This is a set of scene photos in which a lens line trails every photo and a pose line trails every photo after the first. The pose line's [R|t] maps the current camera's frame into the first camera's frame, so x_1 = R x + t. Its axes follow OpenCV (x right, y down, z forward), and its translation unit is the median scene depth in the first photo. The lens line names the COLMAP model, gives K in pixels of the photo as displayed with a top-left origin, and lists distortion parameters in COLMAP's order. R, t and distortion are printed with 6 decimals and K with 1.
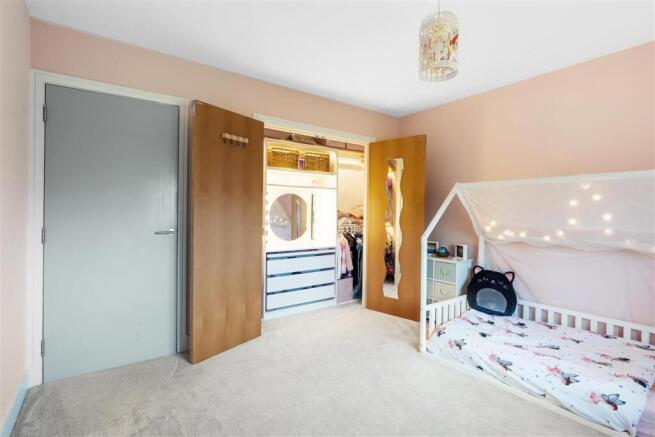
lens RADIAL K [[314.7, 0, 328.3], [0, 314.7, 215.8], [0, 0, 1]] dist [-0.005062, -0.000102]
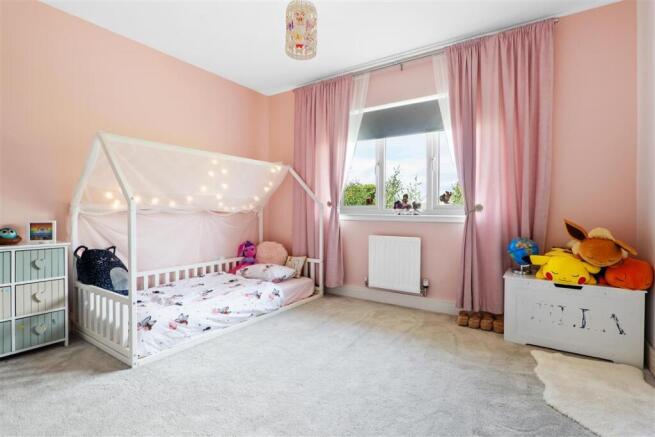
lens RADIAL K [[314.7, 0, 327.8], [0, 314.7, 215.6], [0, 0, 1]] dist [-0.005062, -0.000102]
pose [[-0.336340, -0.005910, 0.941722, -0.563520], [0.008820, 0.999917, 0.009426, 0.113750], [-0.941699, 0.011476, -0.336260, 0.935963]]
